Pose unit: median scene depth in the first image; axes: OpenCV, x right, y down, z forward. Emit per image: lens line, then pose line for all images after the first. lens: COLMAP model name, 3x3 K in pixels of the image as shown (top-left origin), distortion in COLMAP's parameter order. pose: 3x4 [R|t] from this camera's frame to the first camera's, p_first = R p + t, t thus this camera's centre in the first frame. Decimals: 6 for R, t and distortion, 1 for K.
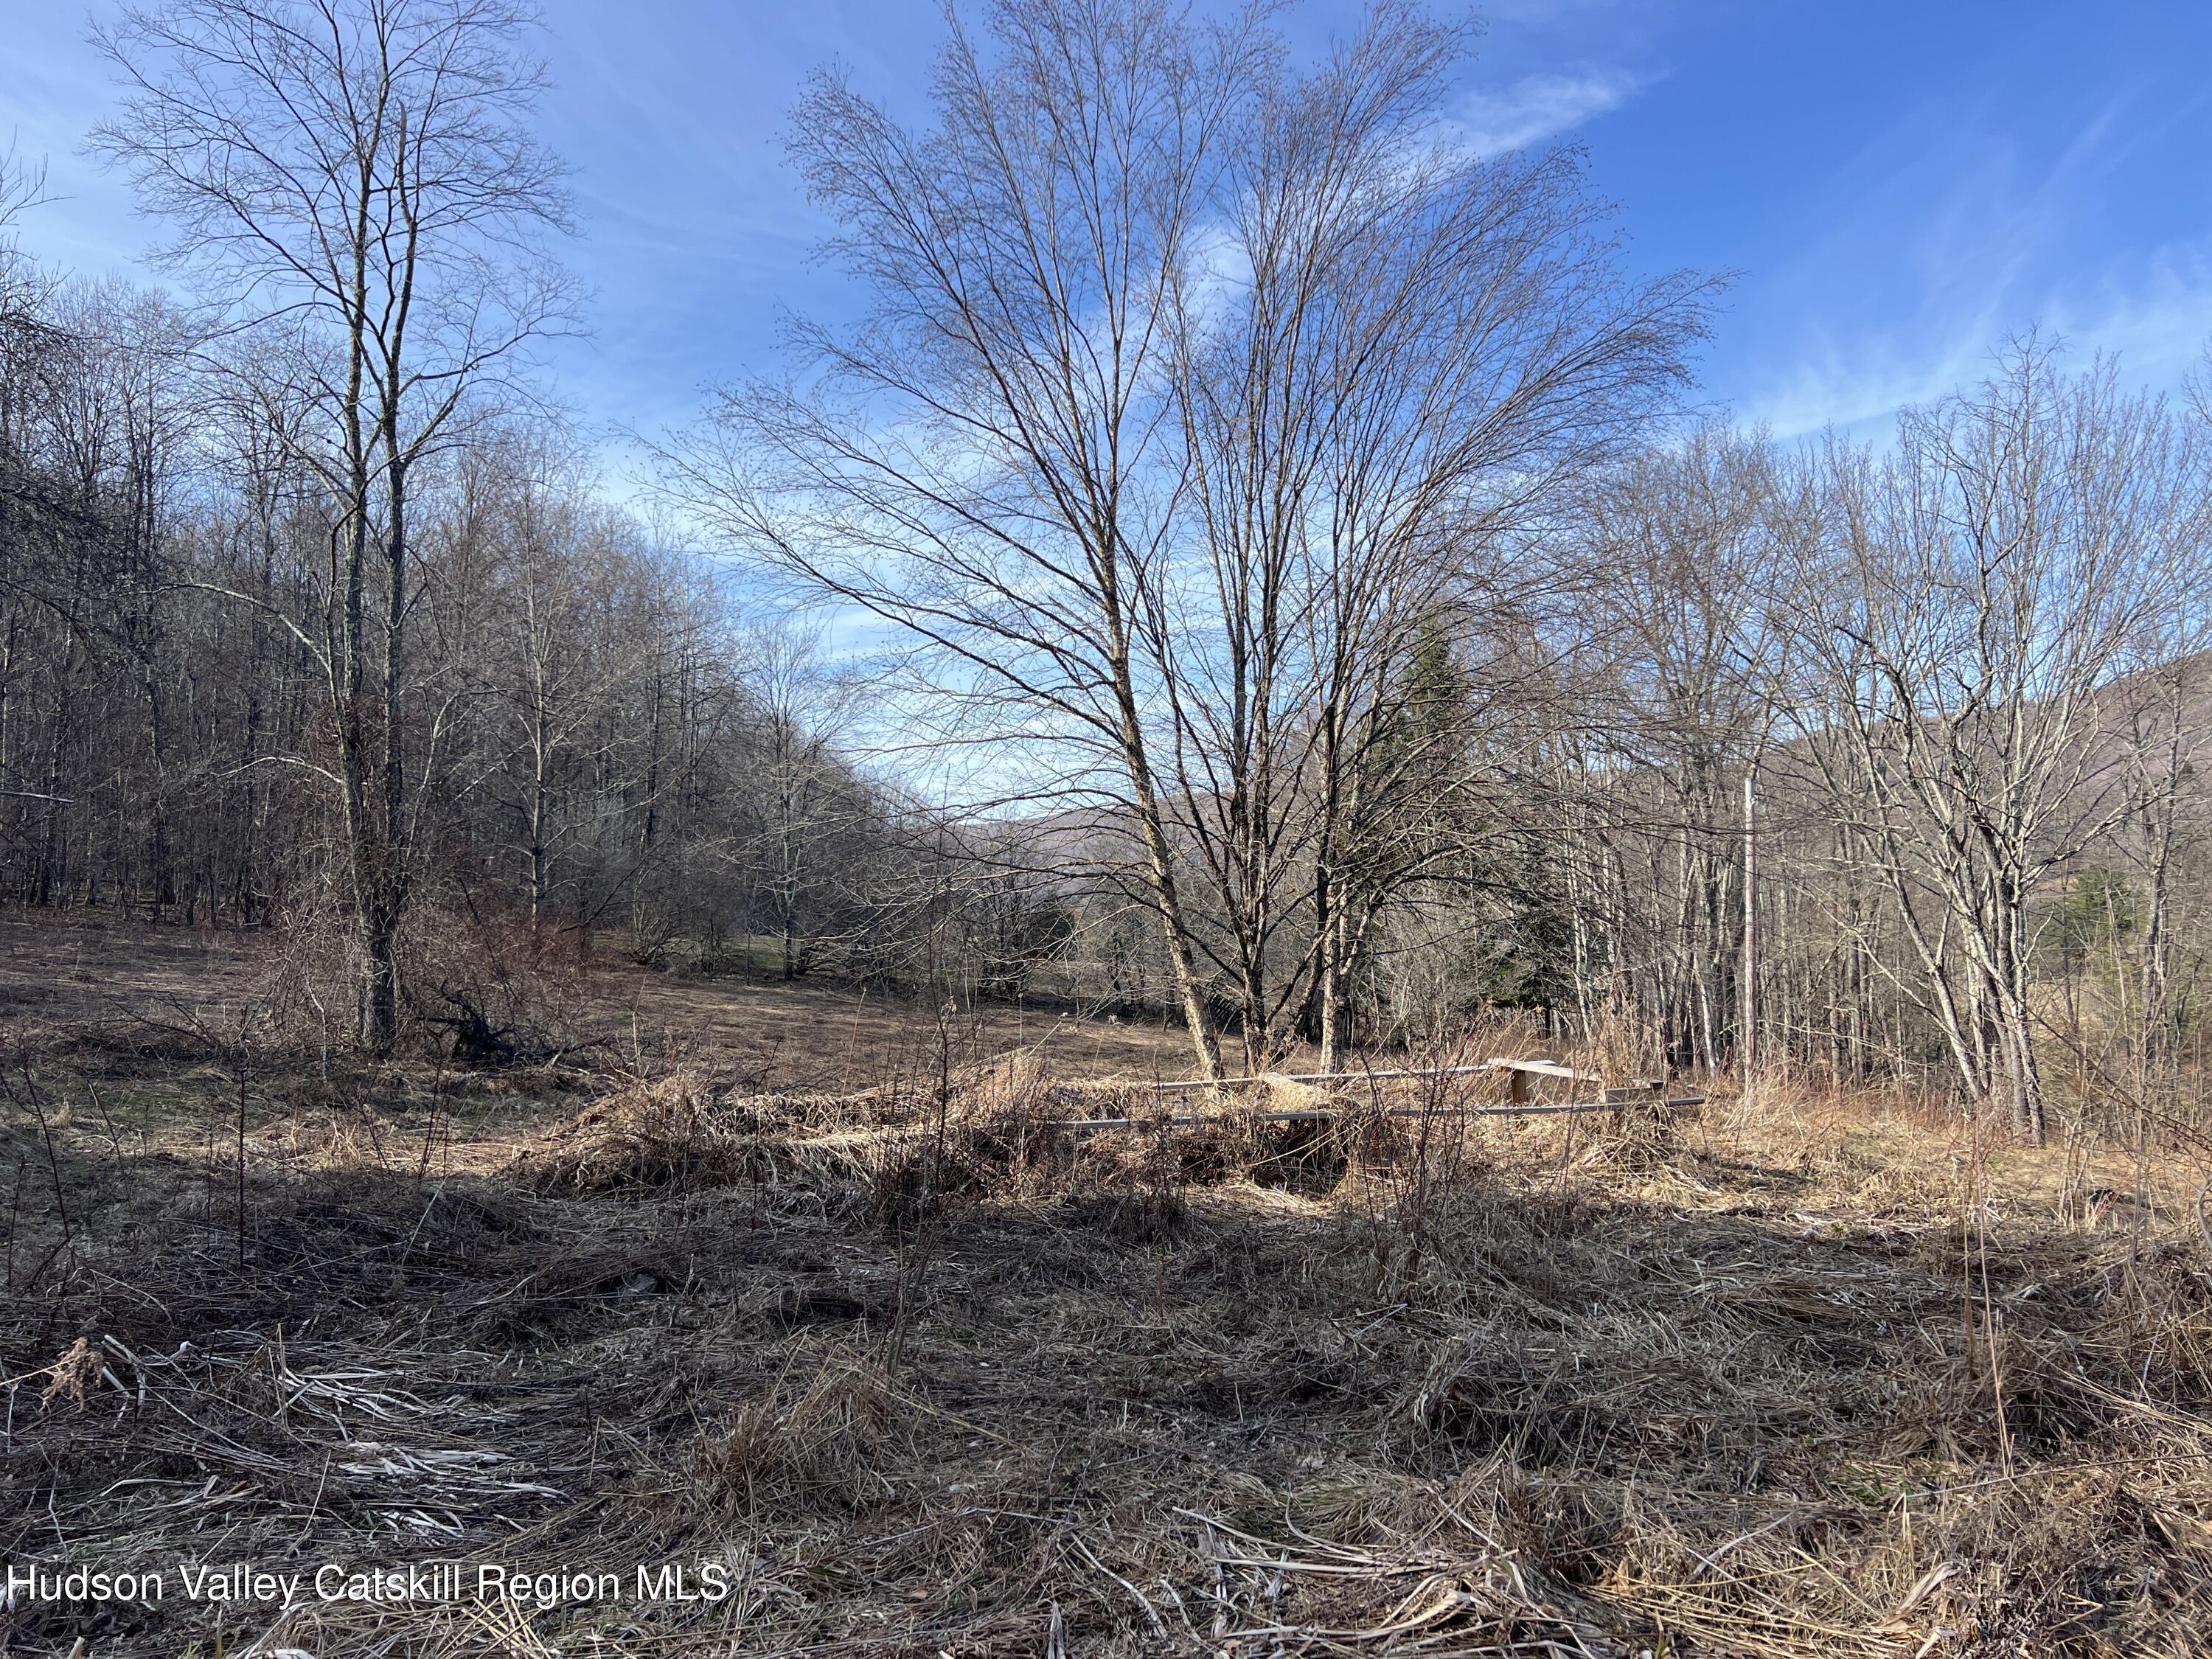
lens RADIAL K [[1704.2, 0, 1105.7], [0, 1704.2, 827.6], [0, 0, 1]] dist [0.004044, -0.005353]
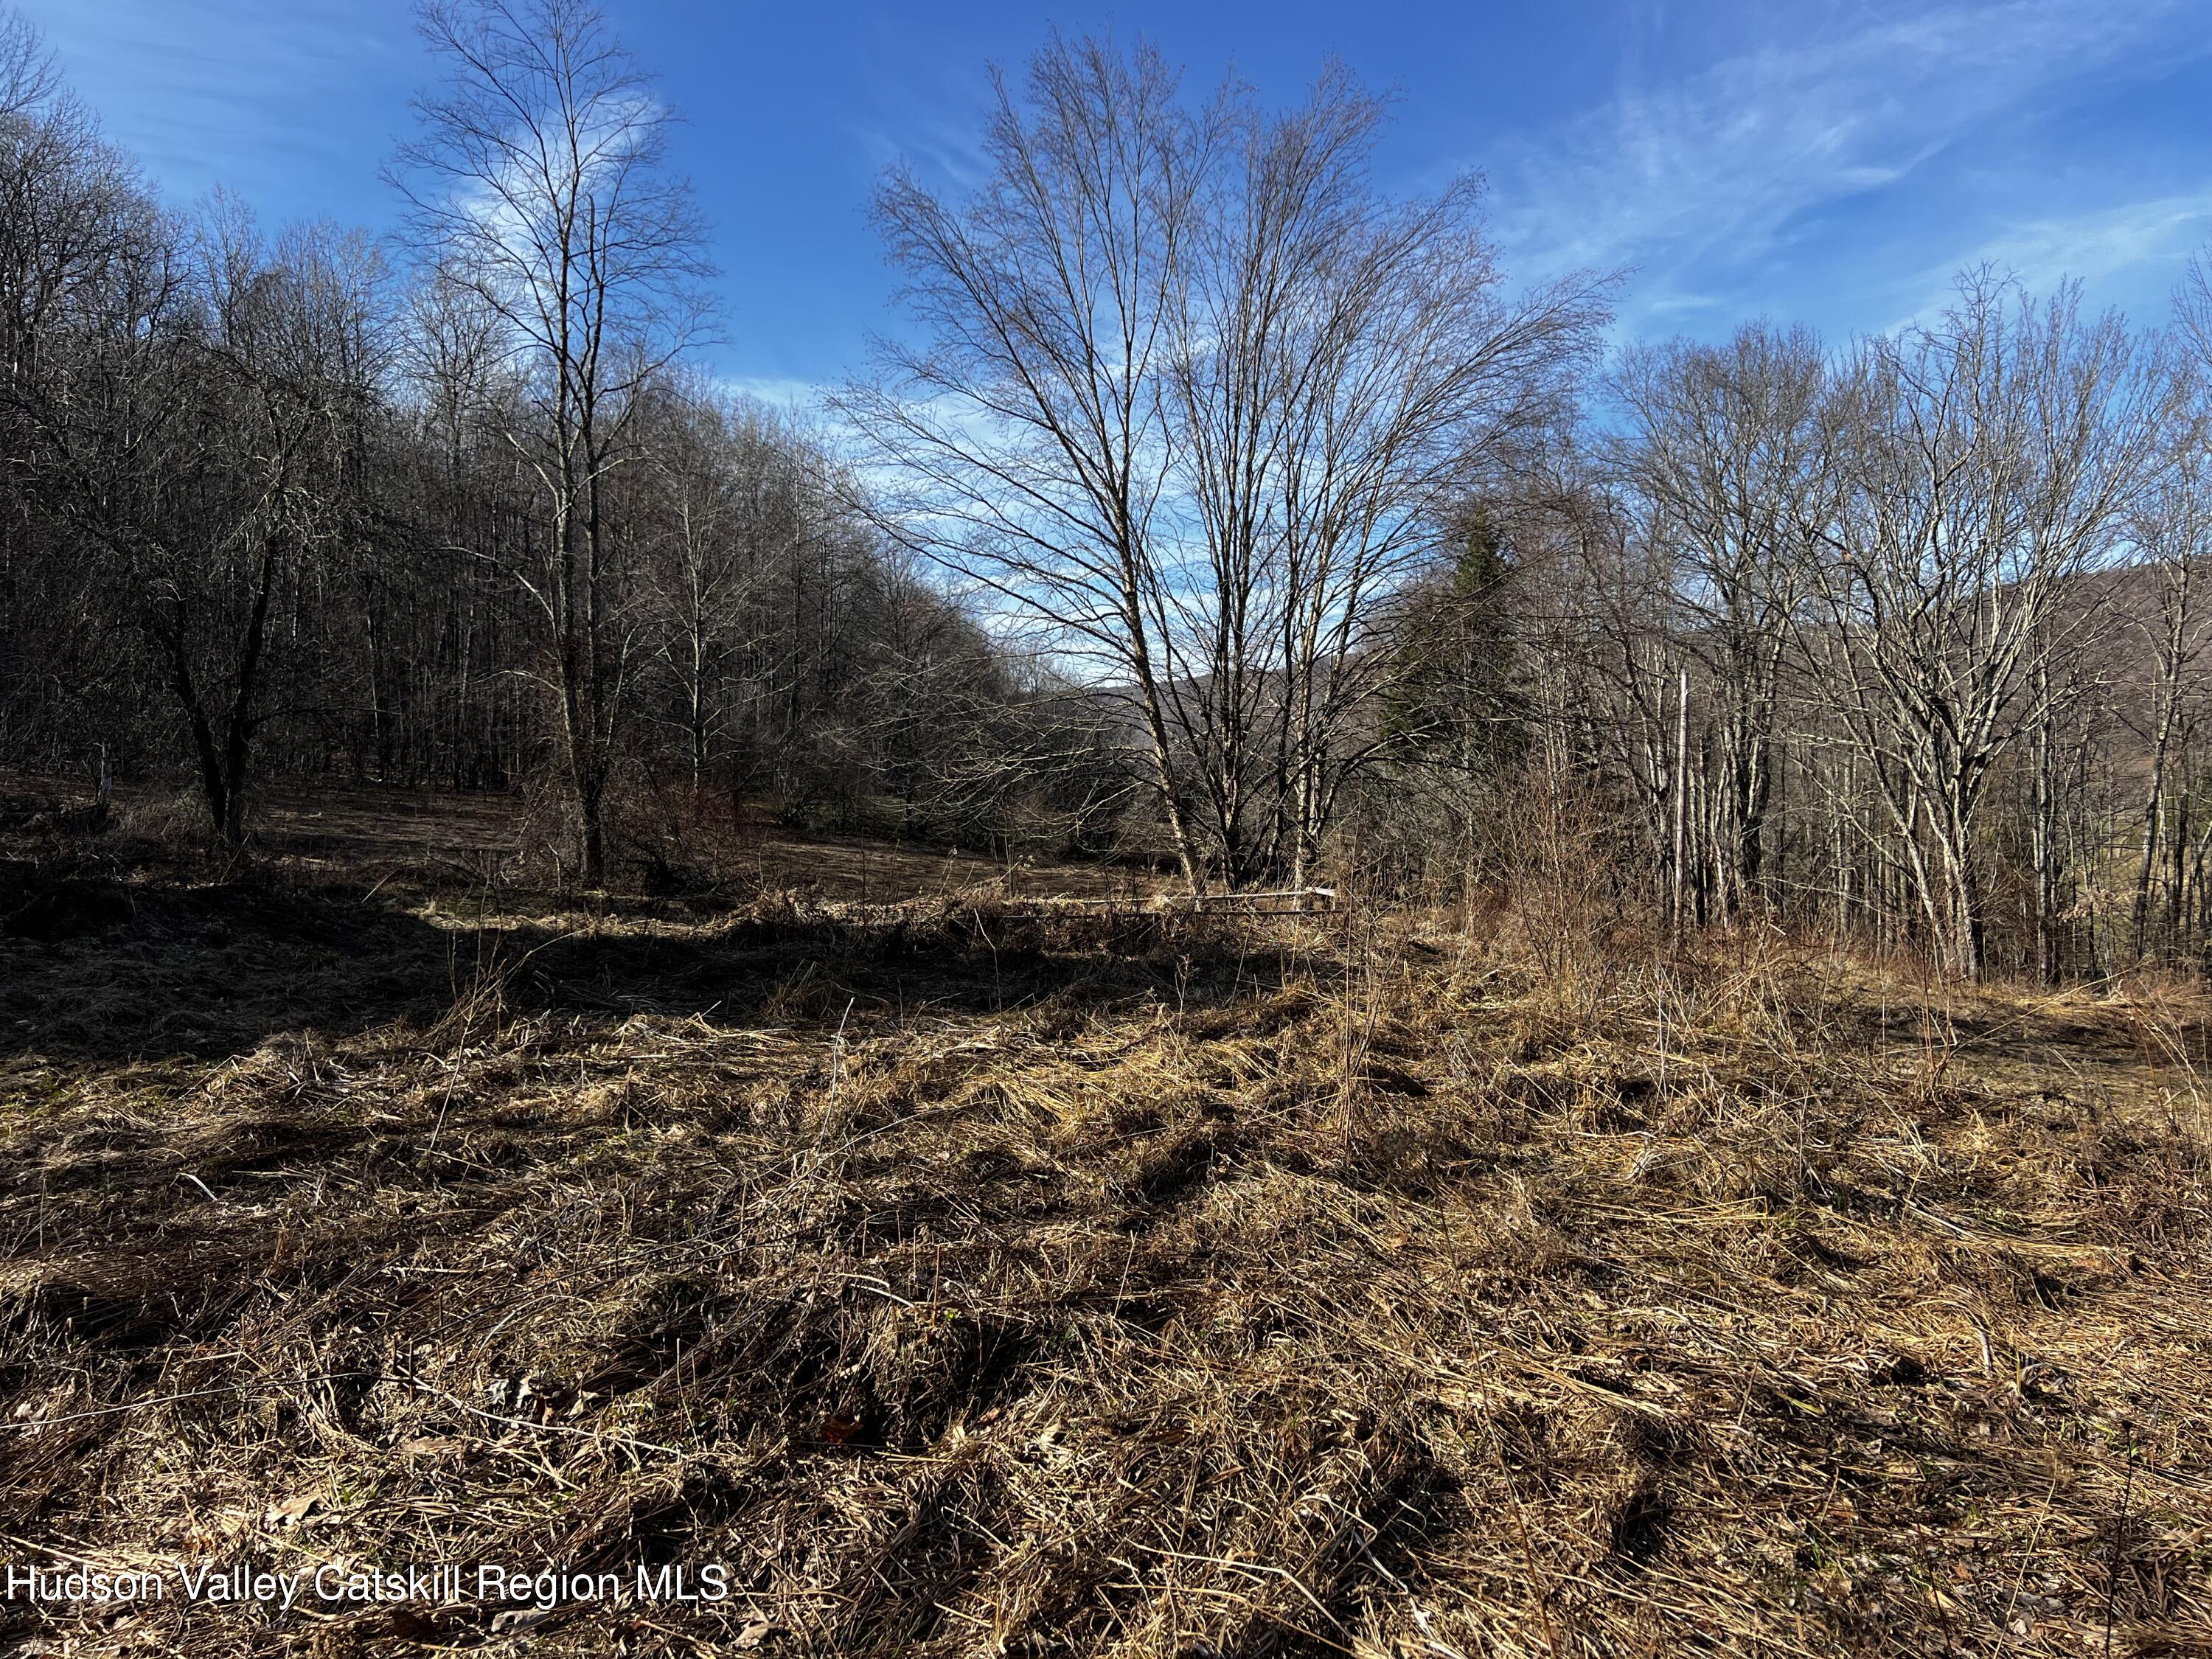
lens RADIAL K [[1673.3, 0, 1106.8], [0, 1673.3, 832.5], [0, 0, 1]] dist [-0.011313, -0.003516]
pose [[0.996680, 0.004618, -0.081284, 0.102756], [0.002246, 0.996451, 0.084144, -0.024503], [0.081384, -0.084047, 0.993133, -0.312632]]
